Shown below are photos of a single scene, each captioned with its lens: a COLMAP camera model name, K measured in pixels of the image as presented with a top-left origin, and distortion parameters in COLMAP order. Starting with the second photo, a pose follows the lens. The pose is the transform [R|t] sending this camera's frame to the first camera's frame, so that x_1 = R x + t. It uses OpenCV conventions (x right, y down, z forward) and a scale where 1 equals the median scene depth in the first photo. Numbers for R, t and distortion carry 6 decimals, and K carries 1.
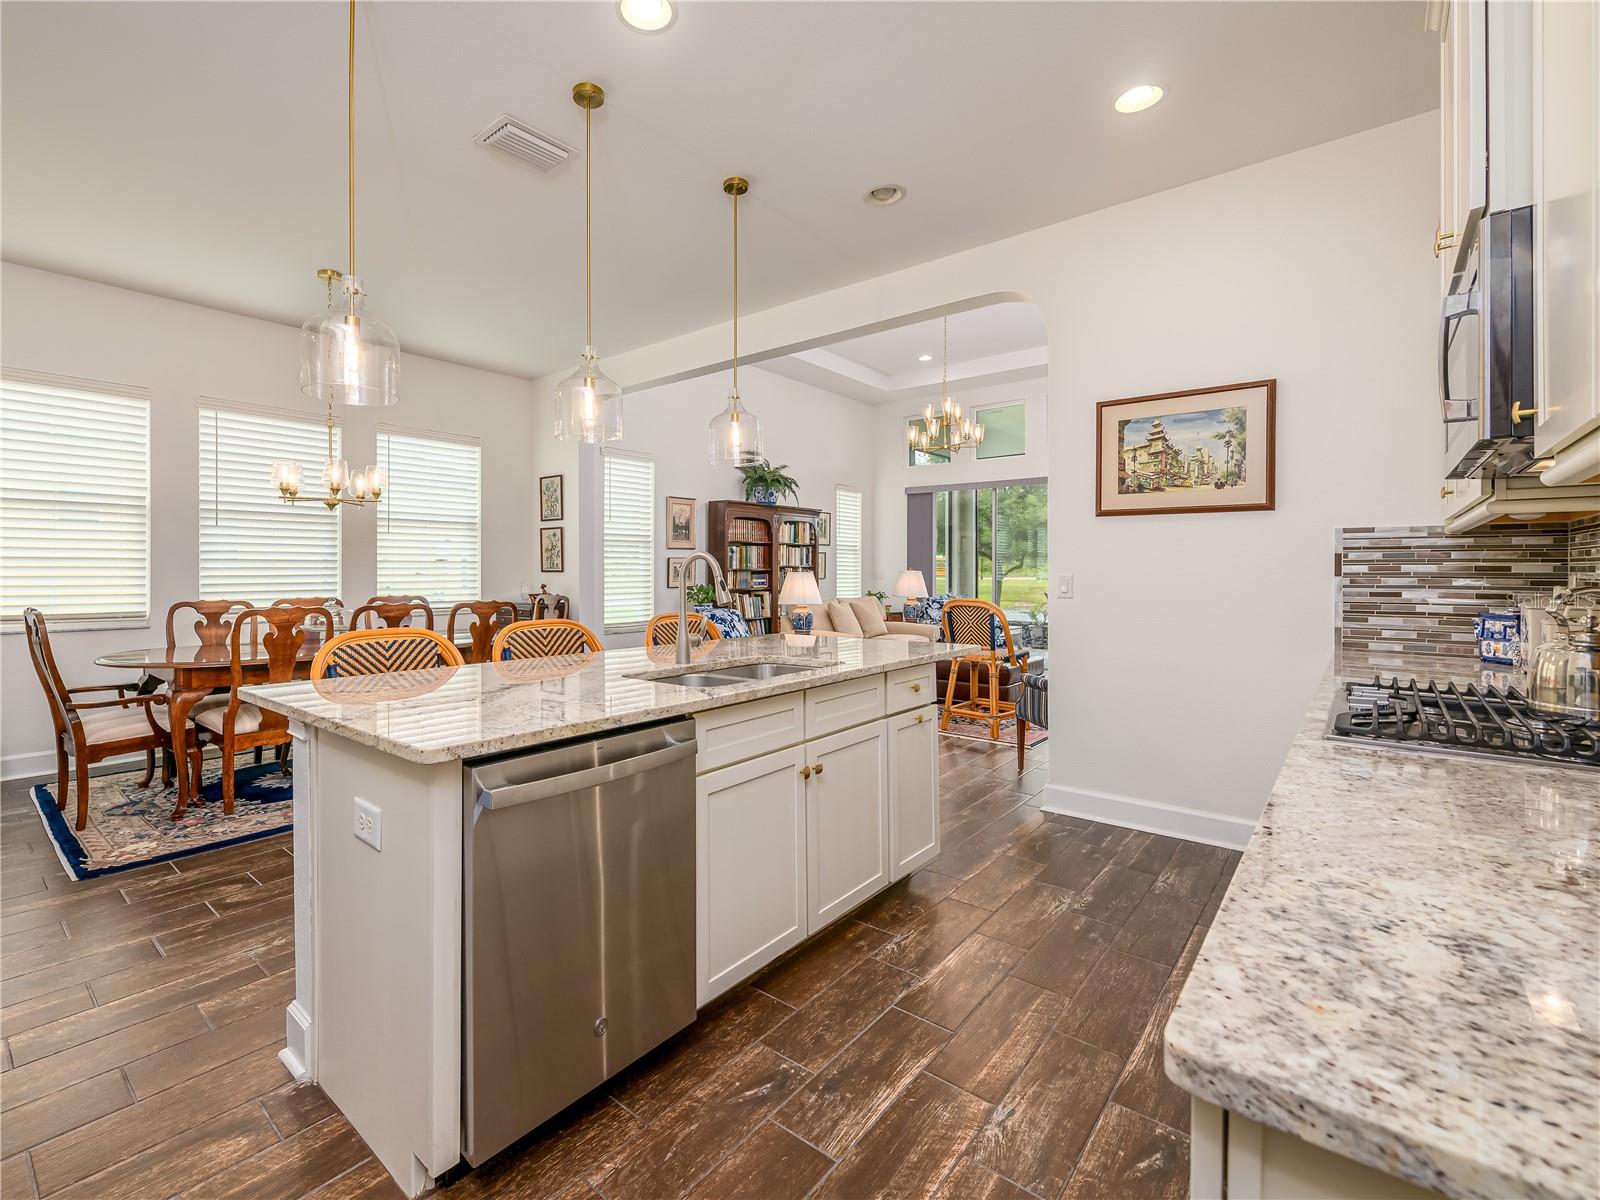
lens RADIAL K [[725.0, 0, 734.5], [0, 725.0, 570.5], [0, 0, 1]] dist [-0.002042, -0.000447]
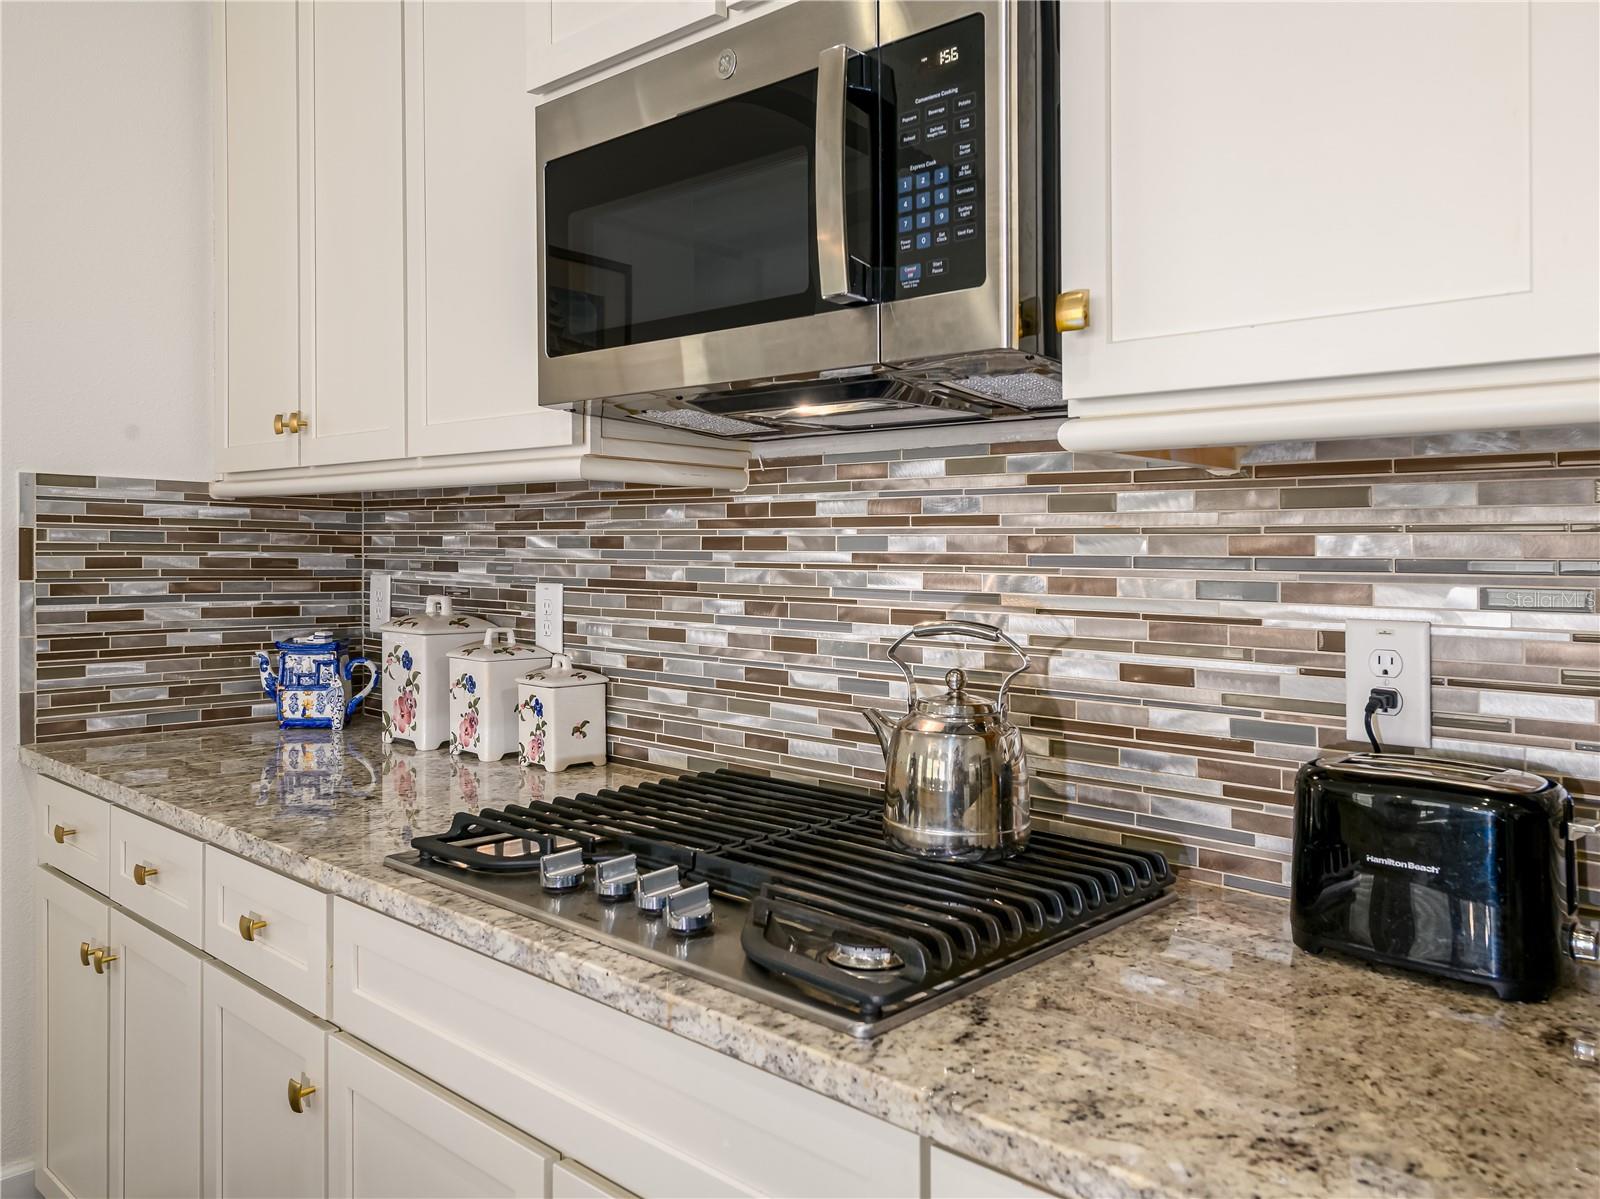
lens RADIAL K [[1216.7, 0, 838.7], [0, 1216.7, 563.2], [0, 0, 1]] dist [0.028332, -0.005512]
pose [[0.014834, -0.009542, 0.999844, 0.076218], [-0.010225, 0.999901, 0.009695, -0.015707], [-0.999838, -0.010367, 0.014734, 0.510342]]
